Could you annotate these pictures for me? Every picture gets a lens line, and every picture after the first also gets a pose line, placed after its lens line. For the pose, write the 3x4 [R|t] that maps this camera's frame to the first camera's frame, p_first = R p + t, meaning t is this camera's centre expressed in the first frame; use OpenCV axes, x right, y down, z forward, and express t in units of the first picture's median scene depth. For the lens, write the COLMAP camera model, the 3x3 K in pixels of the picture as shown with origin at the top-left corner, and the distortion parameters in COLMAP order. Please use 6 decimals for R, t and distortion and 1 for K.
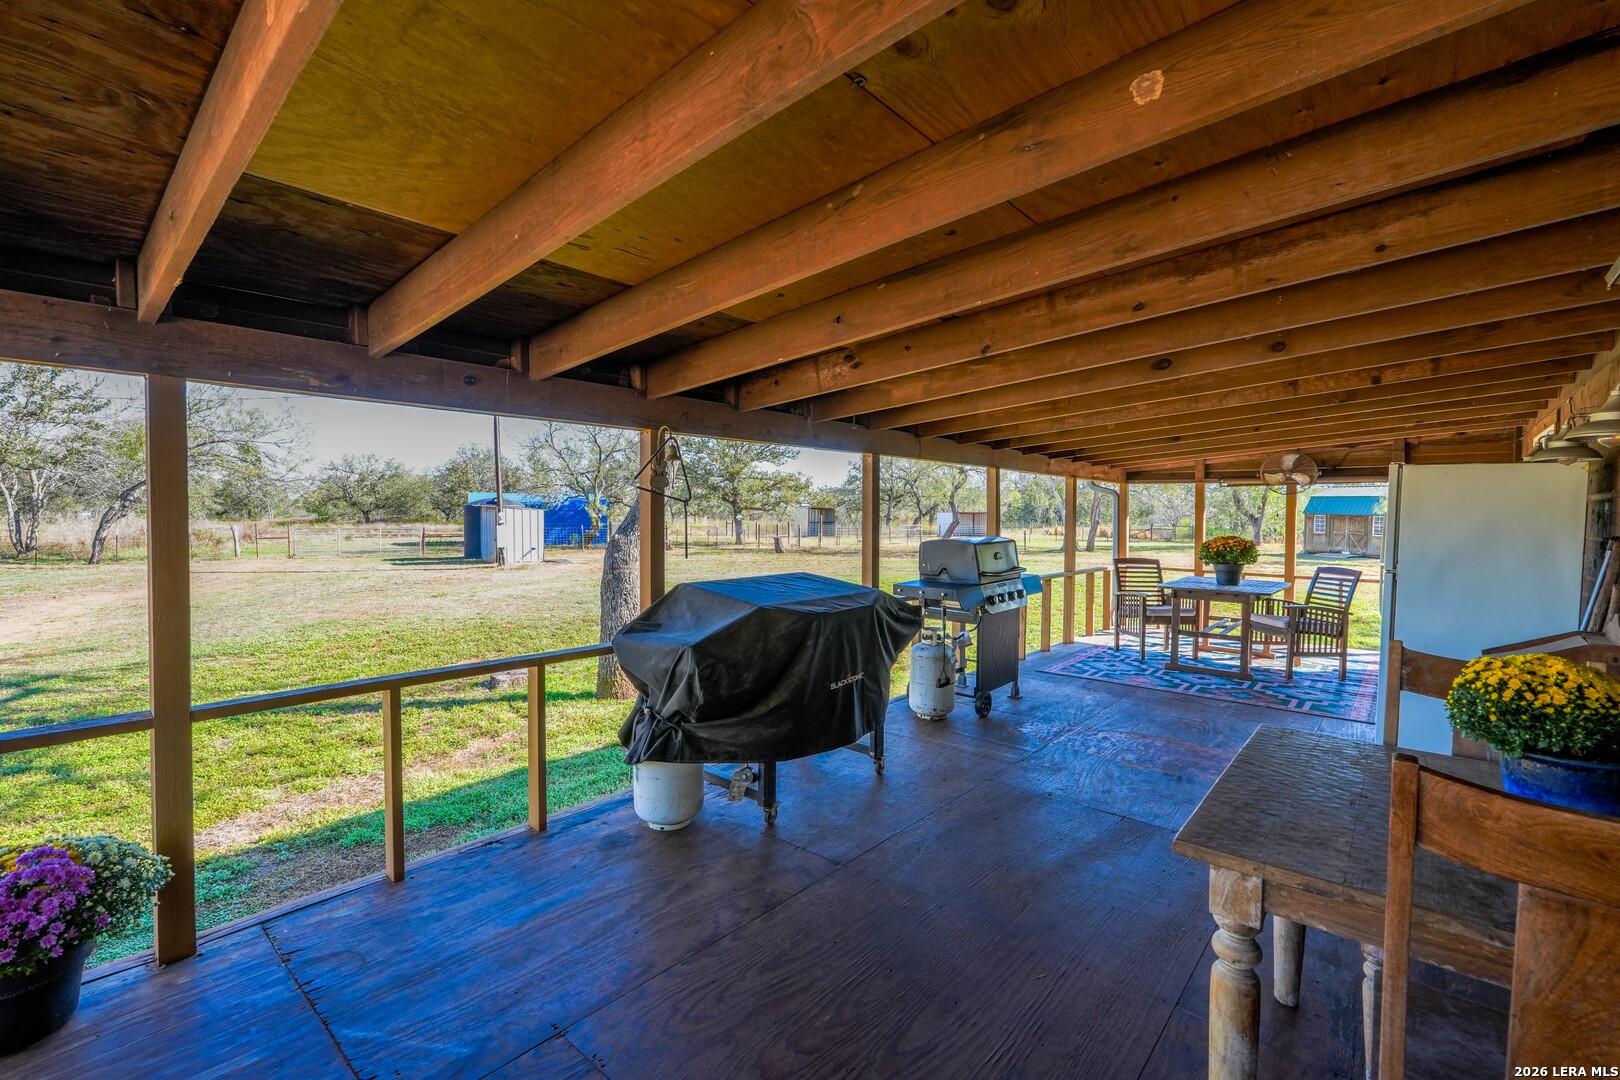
lens RADIAL K [[713.2, 0, 808.6], [0, 713.2, 533.7], [0, 0, 1]] dist [-0.004830, 0.000190]
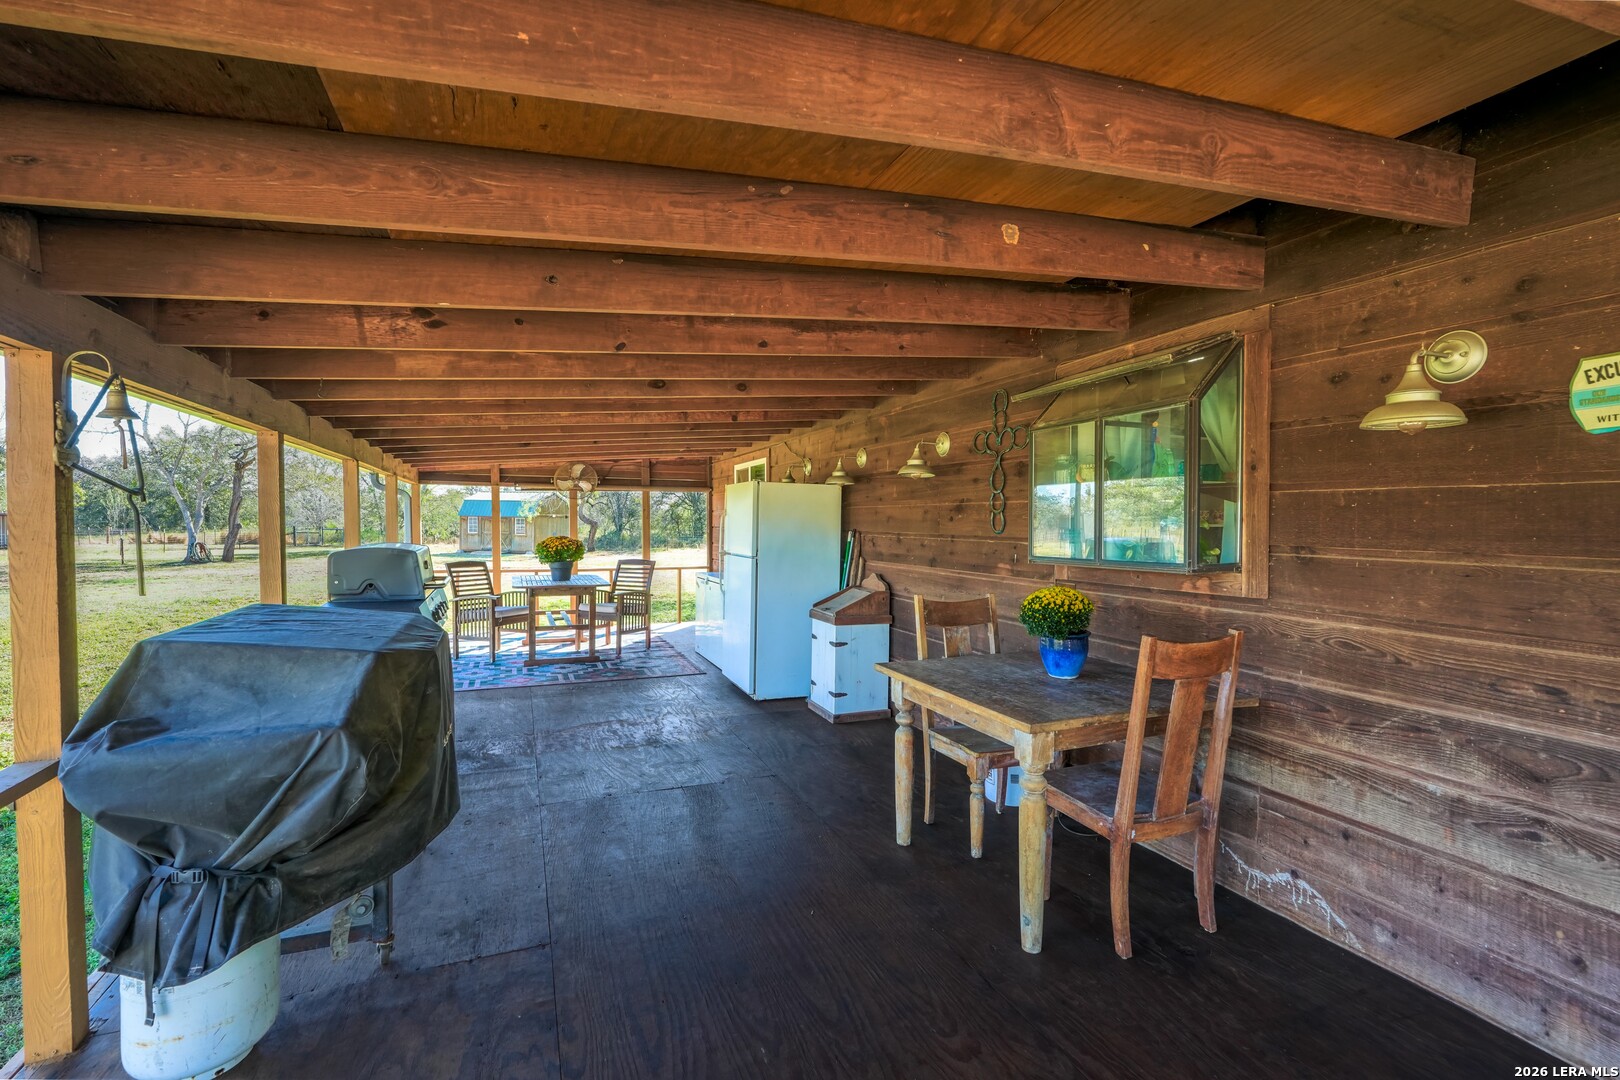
lens RADIAL K [[724.7, 0, 807.7], [0, 724.7, 532.9], [0, 0, 1]] dist [-0.008919, 0.000994]
pose [[0.452956, -0.019627, 0.891317, -0.257342], [0.023337, 0.999676, 0.010154, -0.004472], [-0.891228, 0.016202, 0.453267, 0.164097]]
